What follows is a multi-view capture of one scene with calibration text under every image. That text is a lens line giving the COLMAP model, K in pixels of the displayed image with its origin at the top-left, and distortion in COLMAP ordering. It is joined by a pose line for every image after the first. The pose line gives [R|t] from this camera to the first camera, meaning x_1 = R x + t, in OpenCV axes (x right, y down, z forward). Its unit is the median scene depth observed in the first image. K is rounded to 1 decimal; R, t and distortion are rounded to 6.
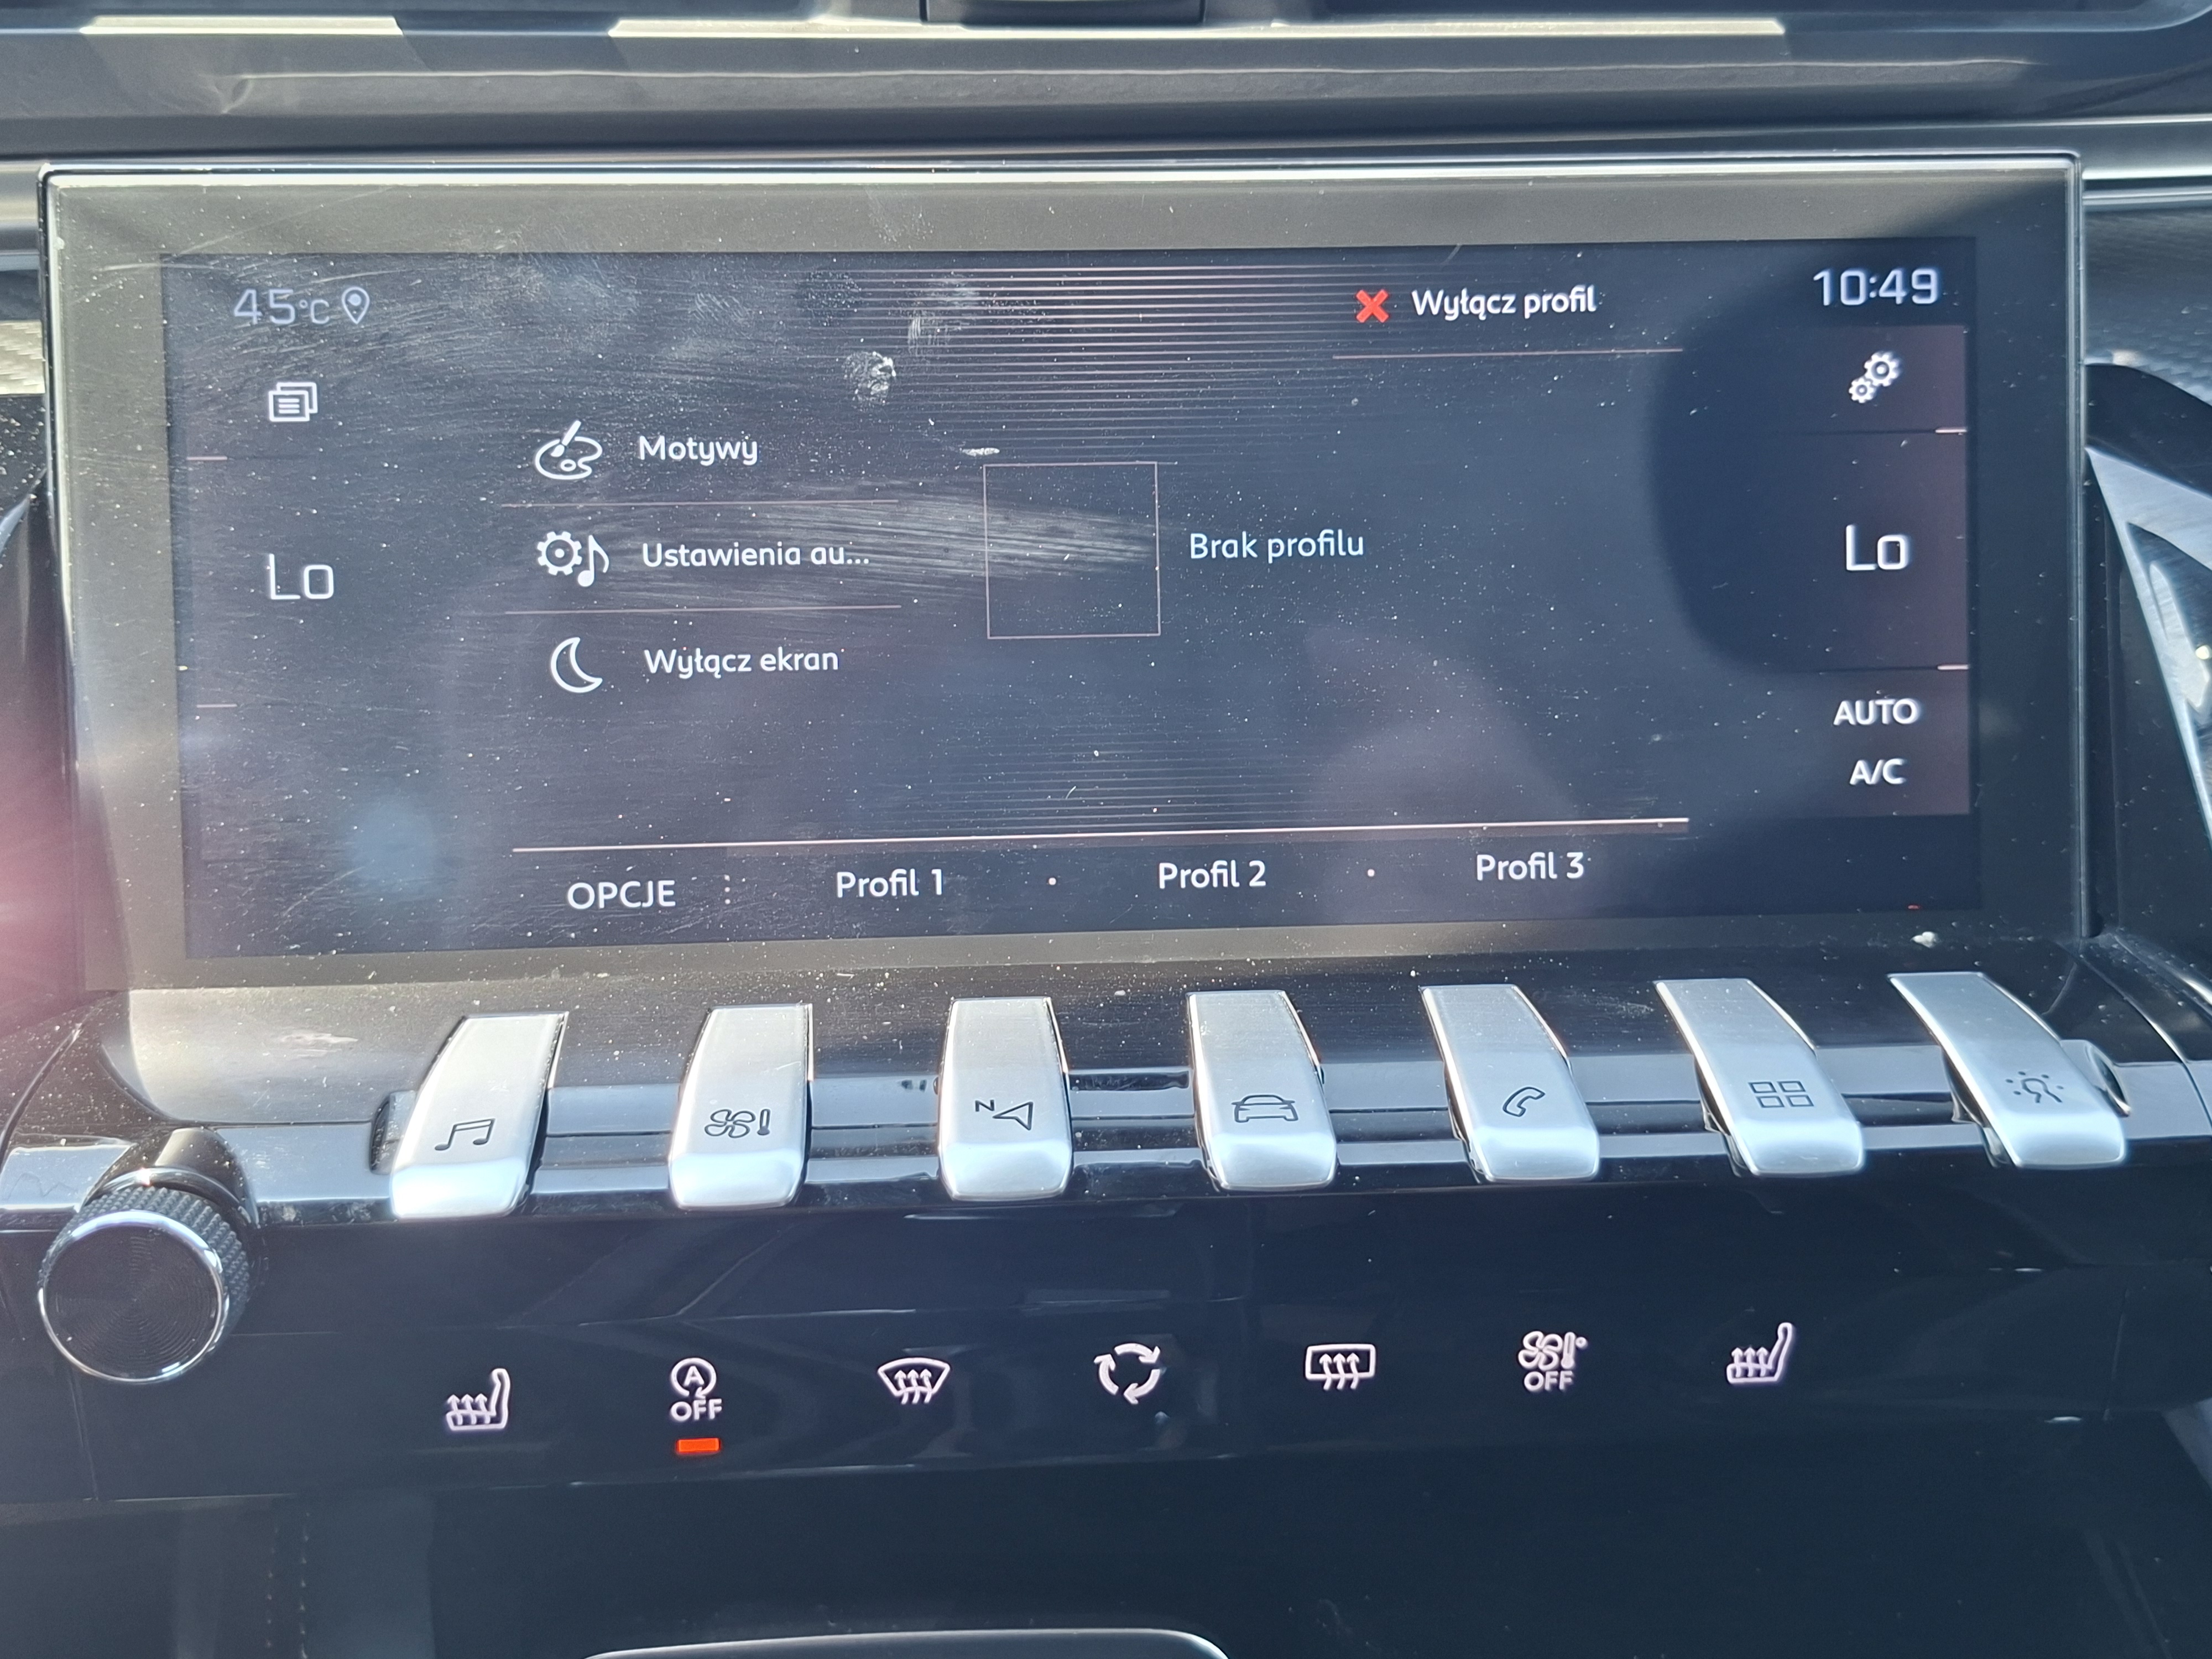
lens RADIAL K [[2343.4, 0, 1075.2], [0, 2343.4, 774.8], [0, 0, 1]] dist [0.137662, -0.223670]
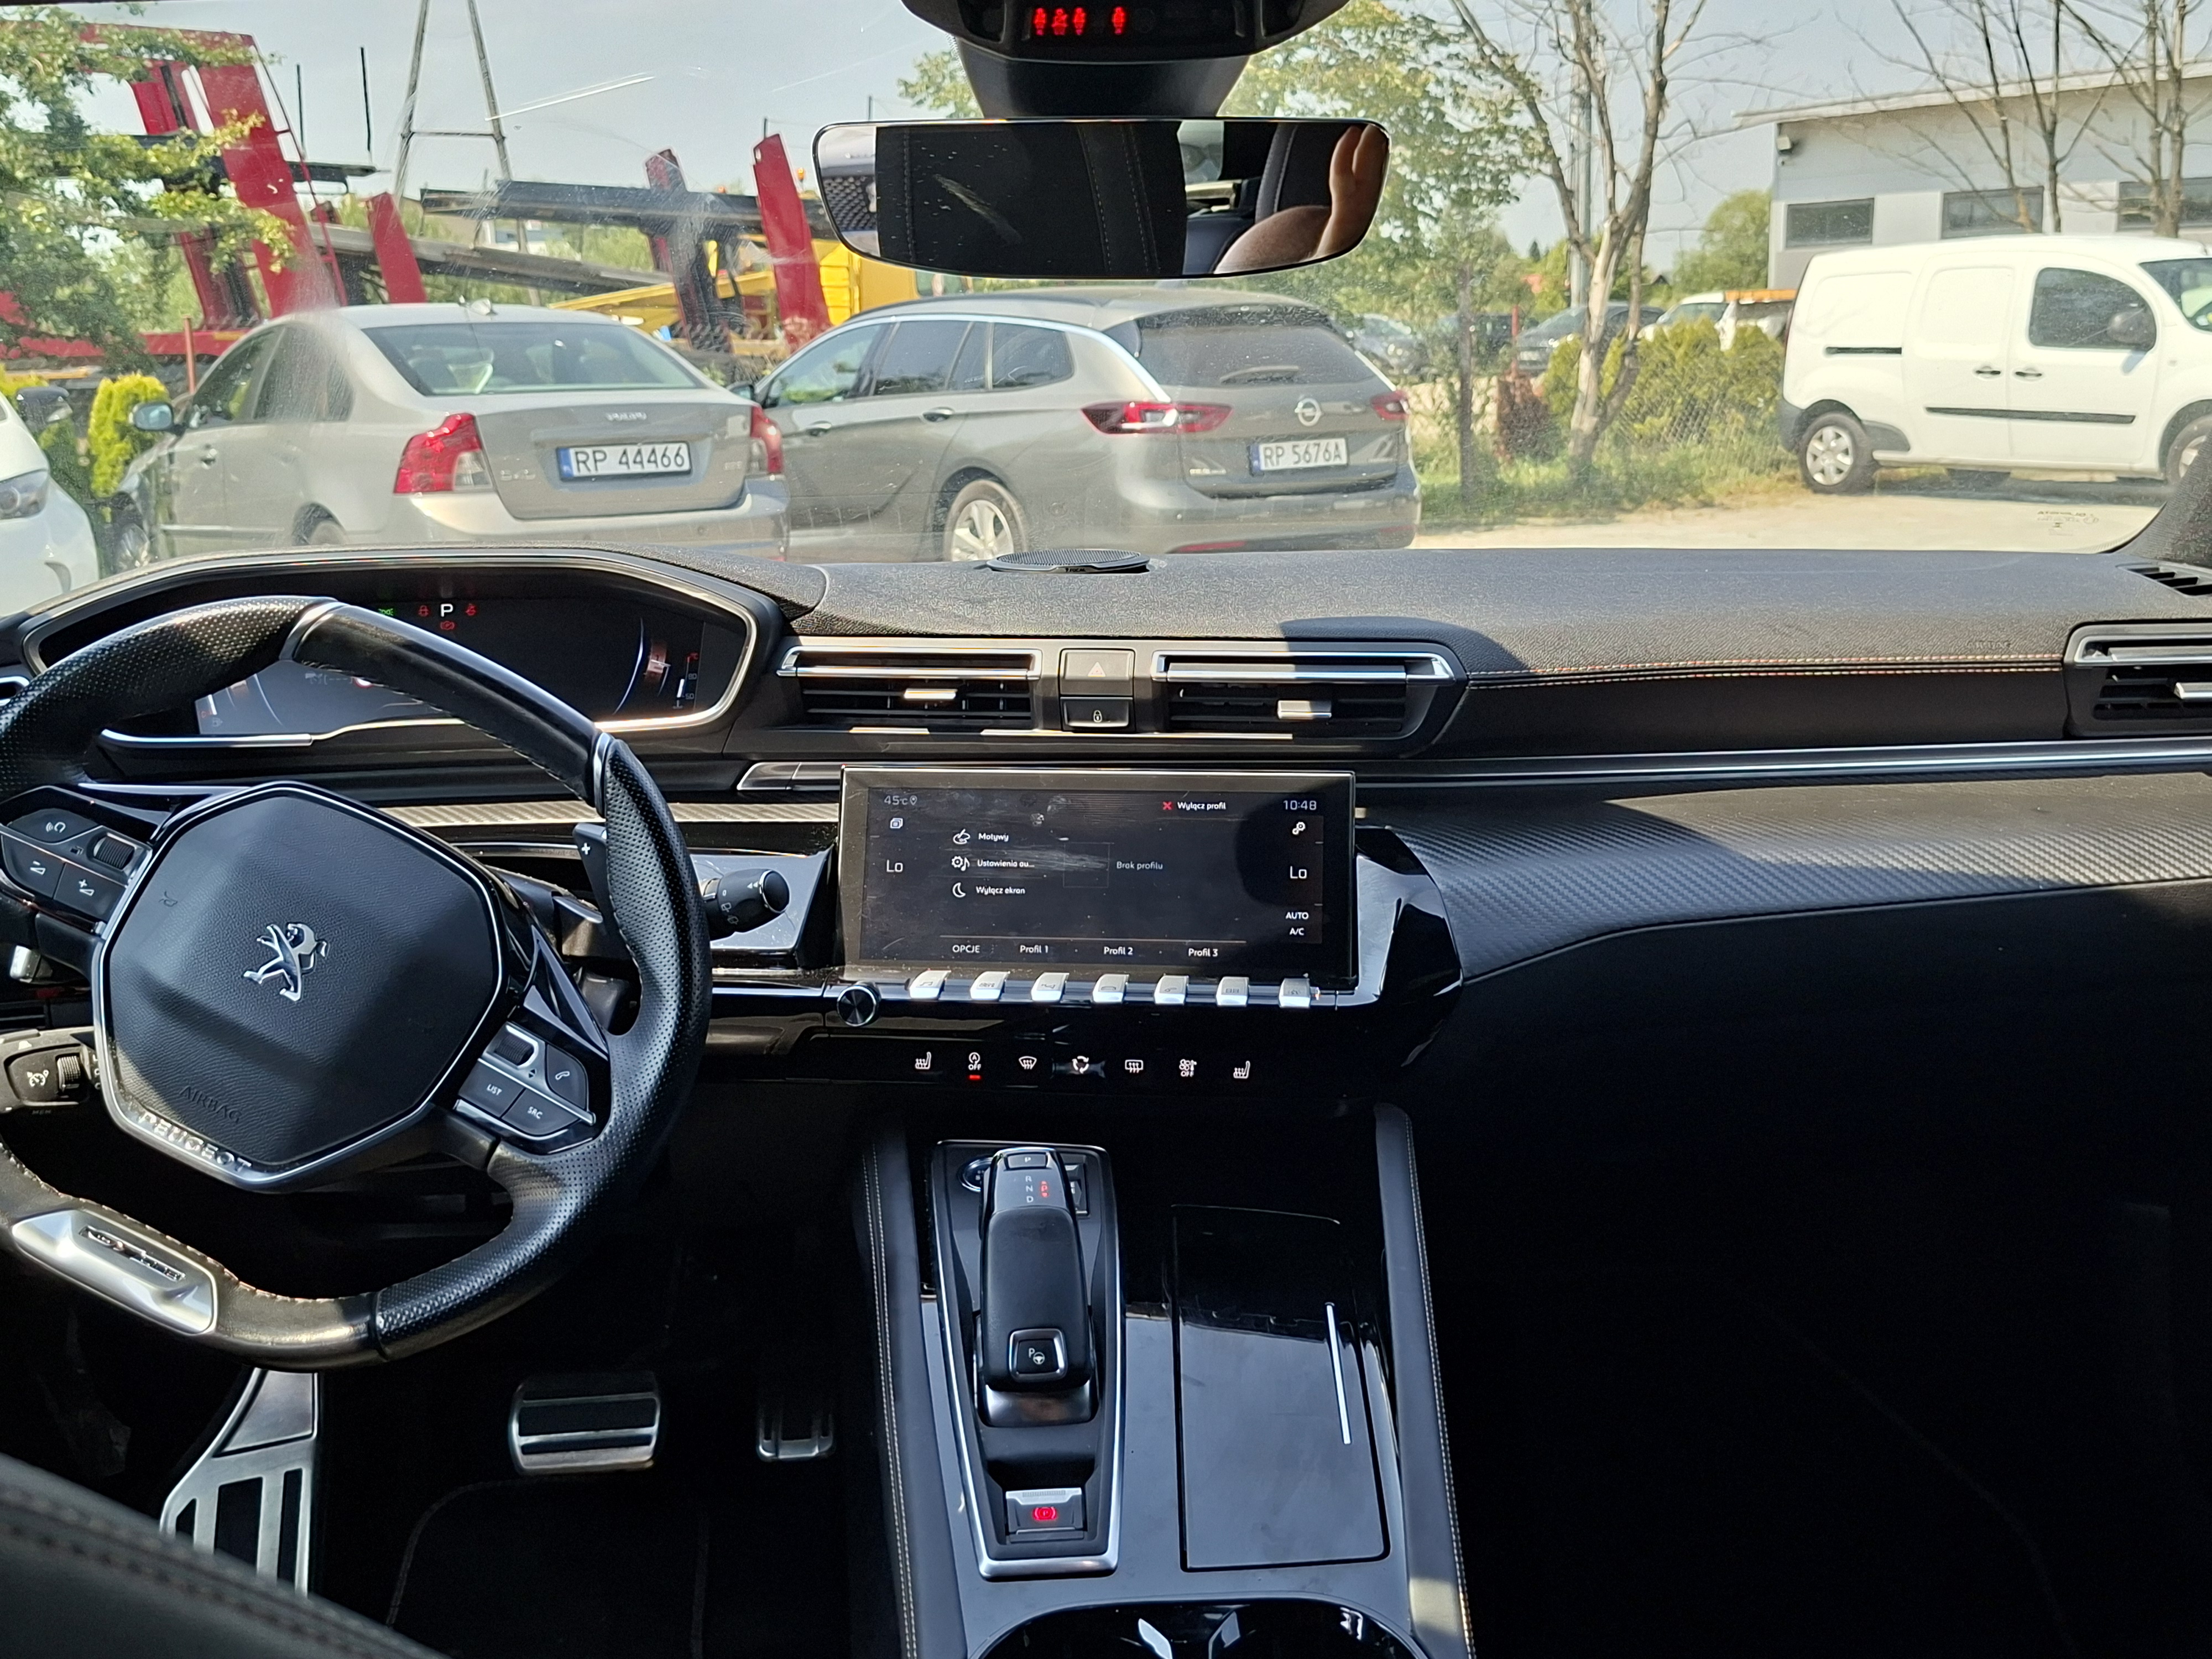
lens RADIAL K [[2343.2, 0, 1100.5], [0, 2343.2, 766.7], [0, 0, 1]] dist [0.136489, -0.225211]
pose [[0.984719, 0.019317, -0.173075, 0.691385], [-0.058689, 0.972504, -0.225372, 0.619303], [0.163962, 0.232086, 0.958777, -2.752154]]
